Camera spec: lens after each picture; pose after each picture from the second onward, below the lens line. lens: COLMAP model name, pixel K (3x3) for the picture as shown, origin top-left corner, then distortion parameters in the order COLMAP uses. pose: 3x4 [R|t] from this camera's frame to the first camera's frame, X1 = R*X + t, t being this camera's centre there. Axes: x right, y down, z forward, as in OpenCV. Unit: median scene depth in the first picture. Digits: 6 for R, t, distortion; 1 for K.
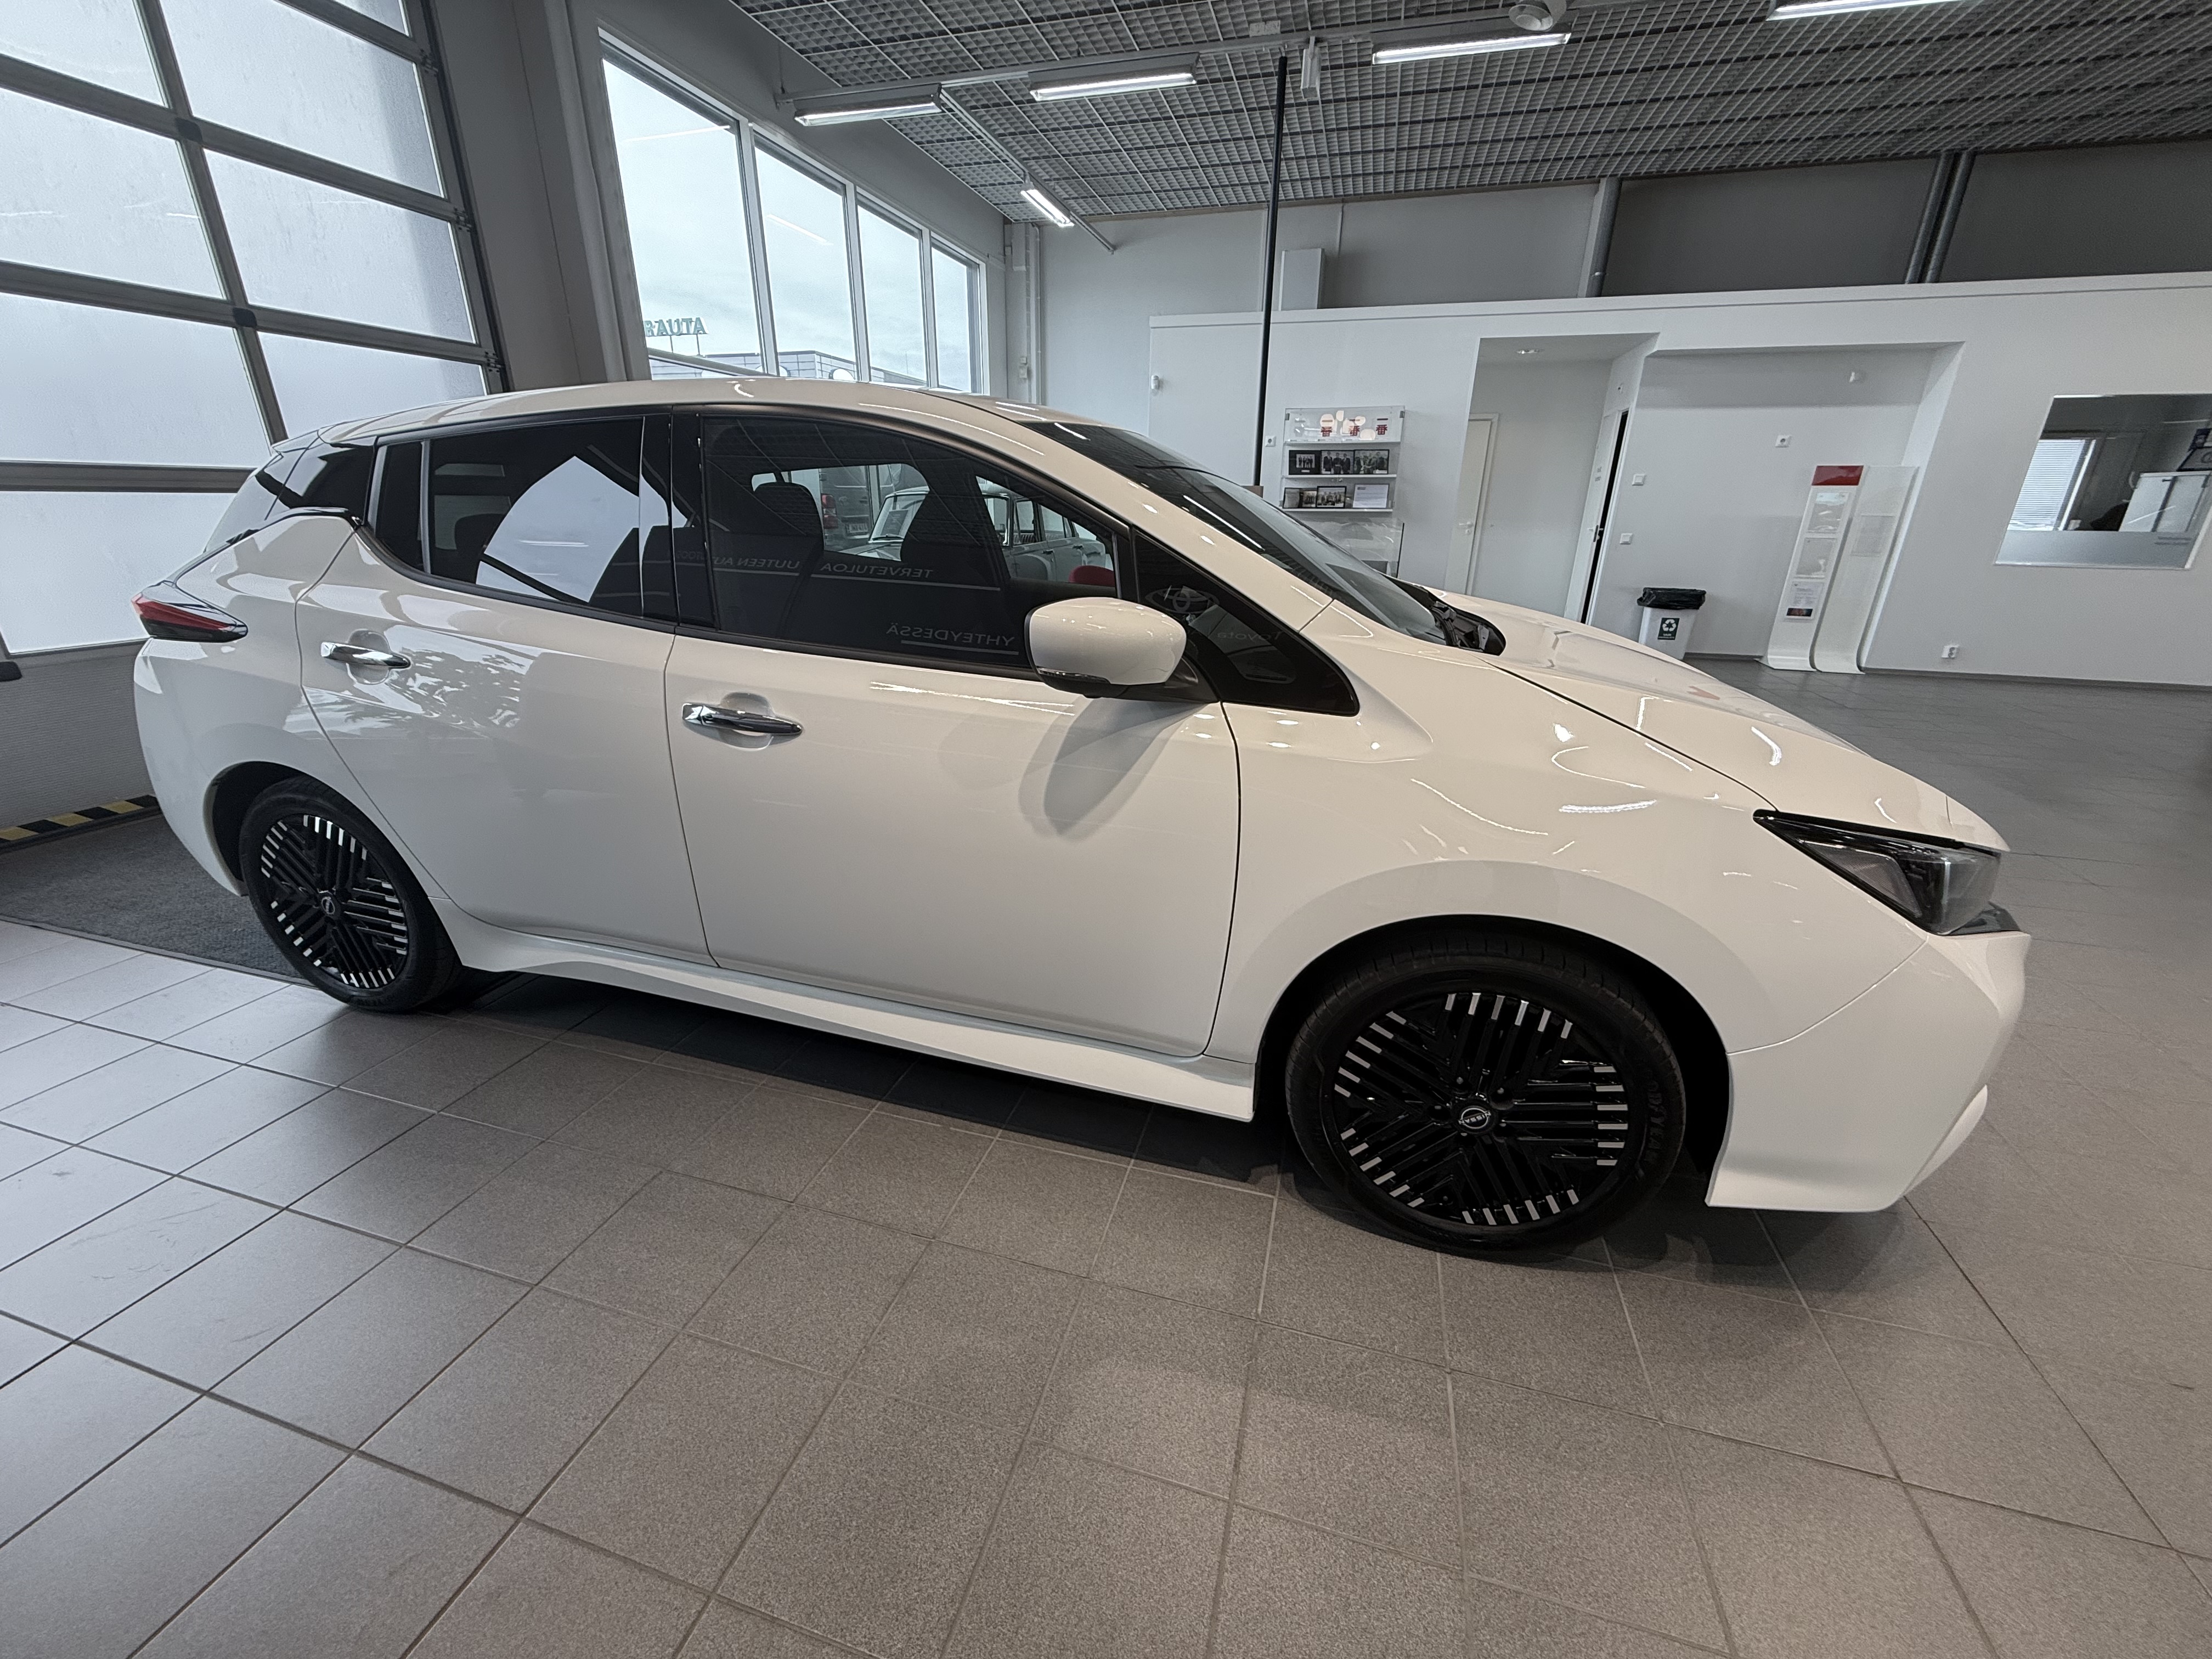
lens RADIAL K [[875.2, 0, 1106.0], [0, 875.2, 829.5], [0, 0, 1]] dist [0.000712, 0.000027]
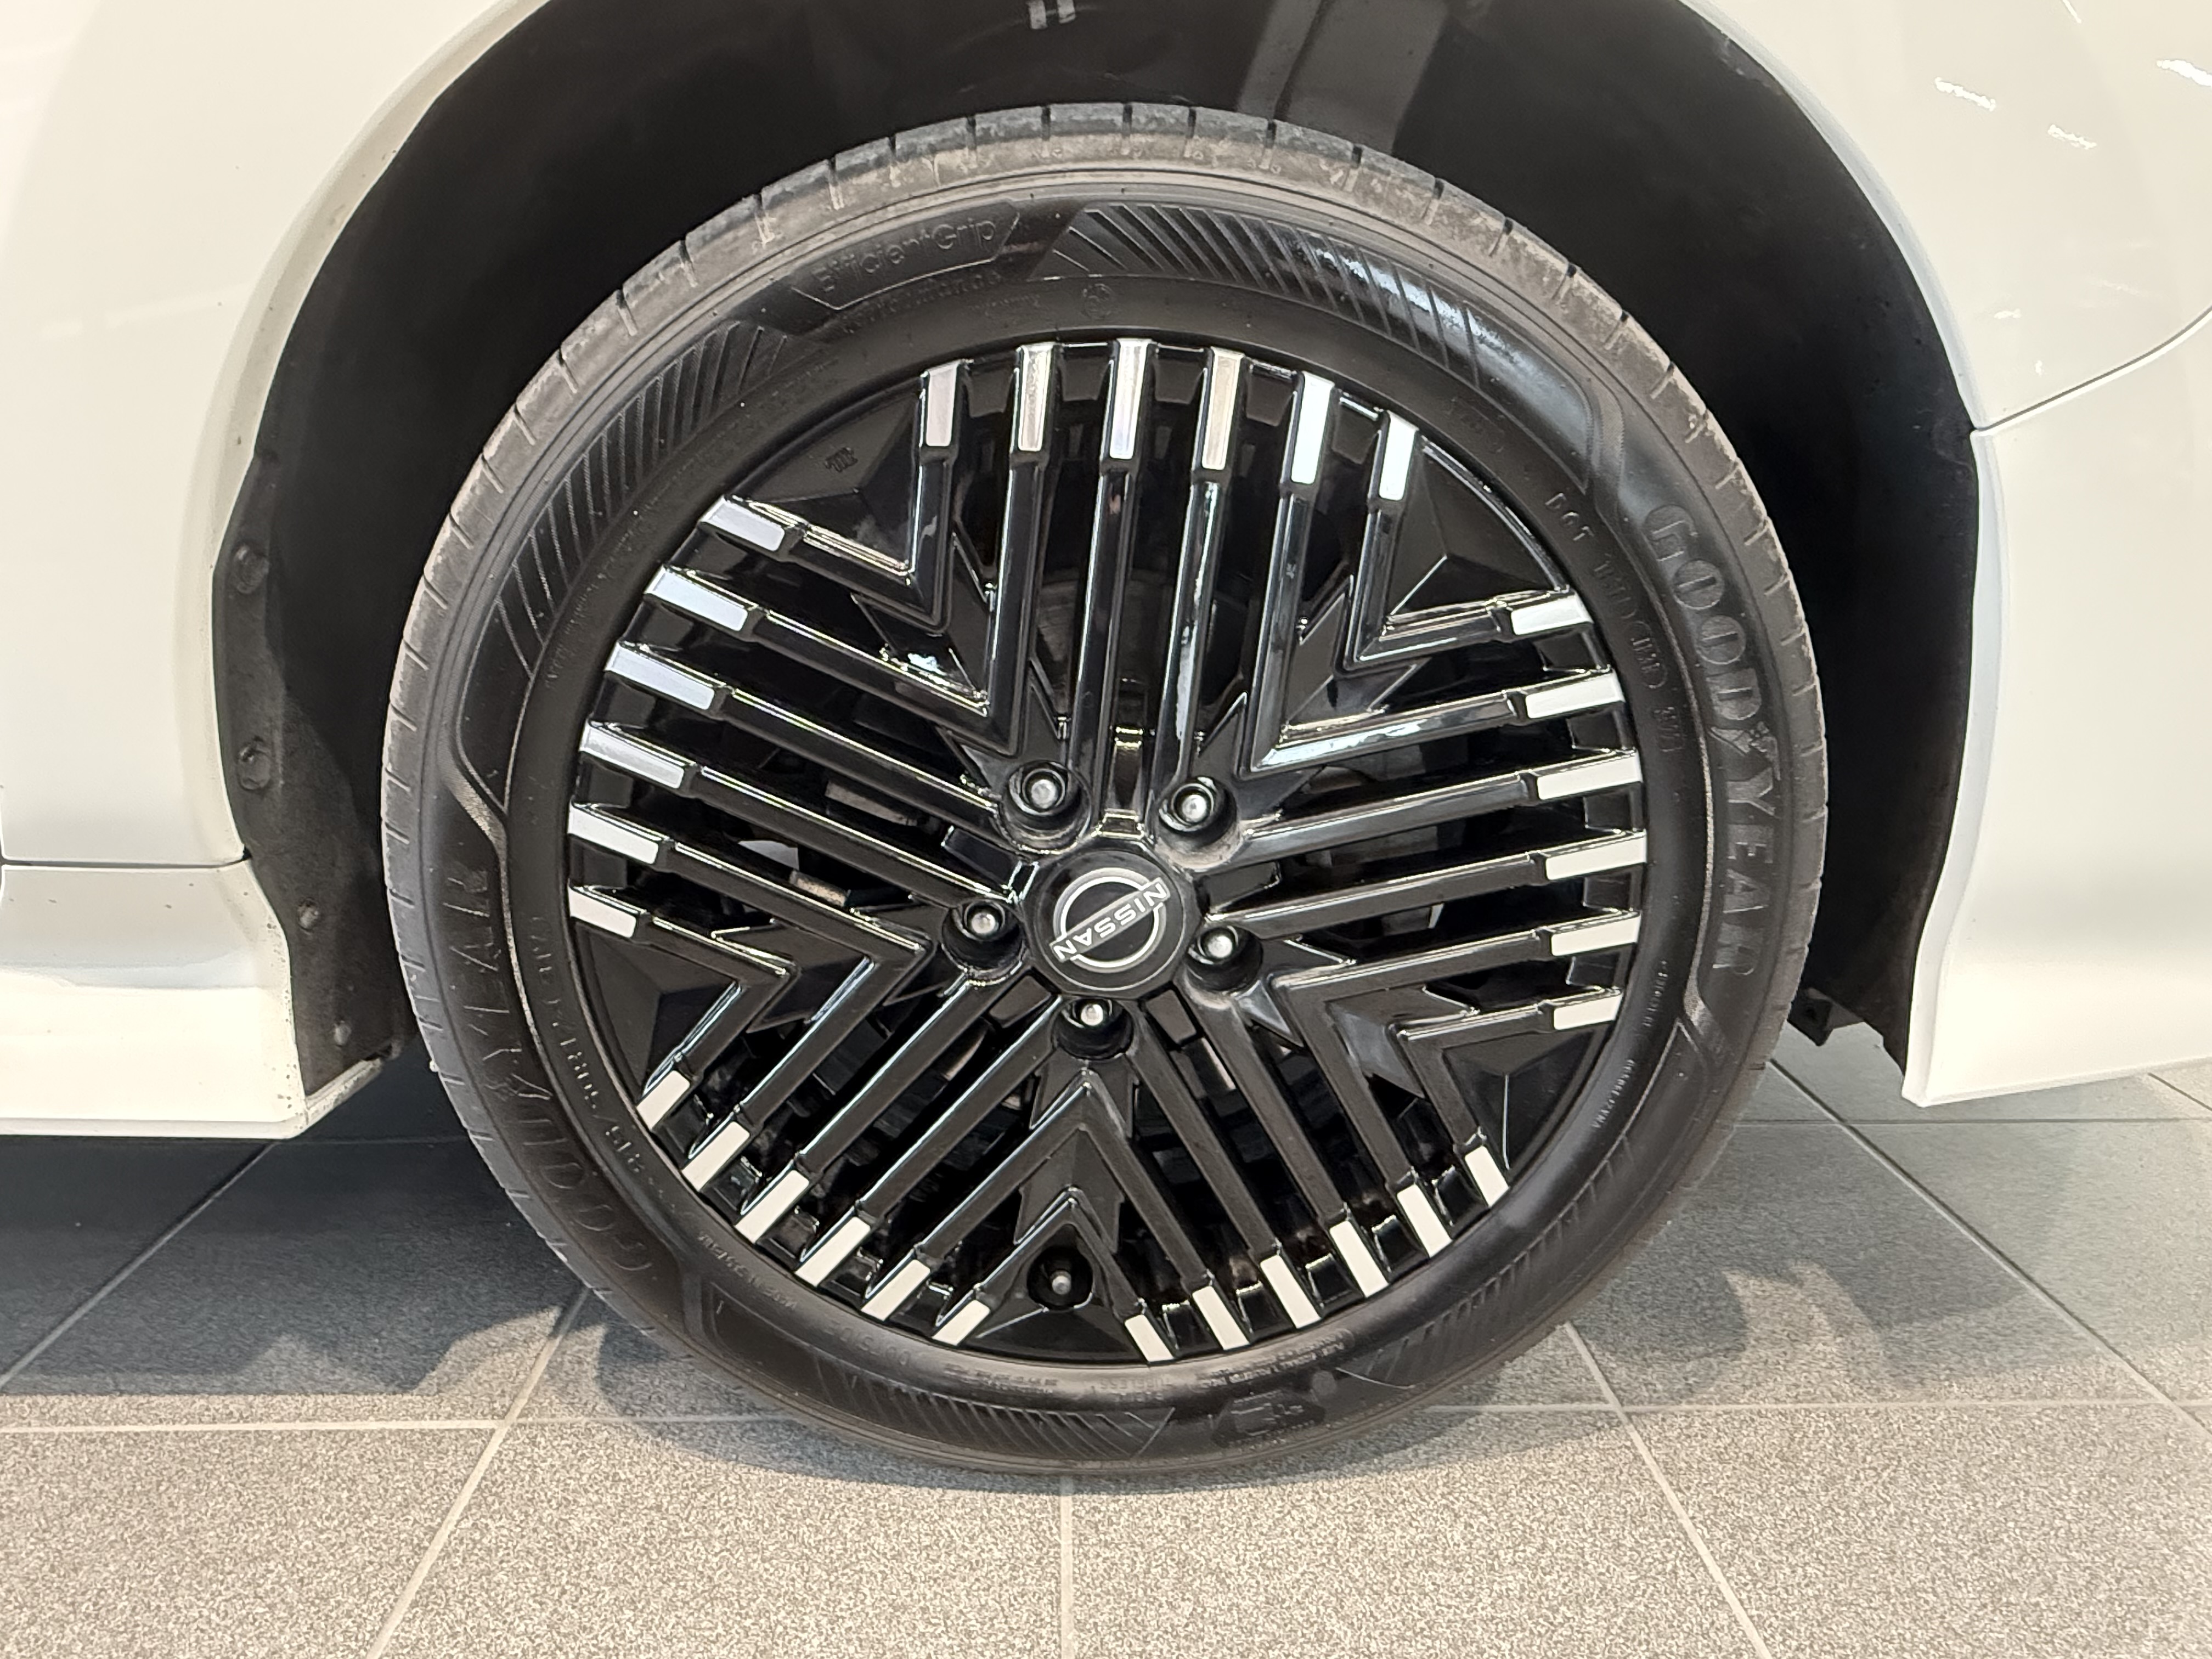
lens RADIAL K [[1255.2, 0, 1106.0], [0, 1255.2, 829.5], [0, 0, 1]] dist [-0.000756, -0.000590]
pose [[0.953925, -0.085552, 0.287589, 0.311866], [0.104142, 0.993308, -0.049945, 0.314502], [-0.281391, 0.077594, 0.956451, 0.640507]]
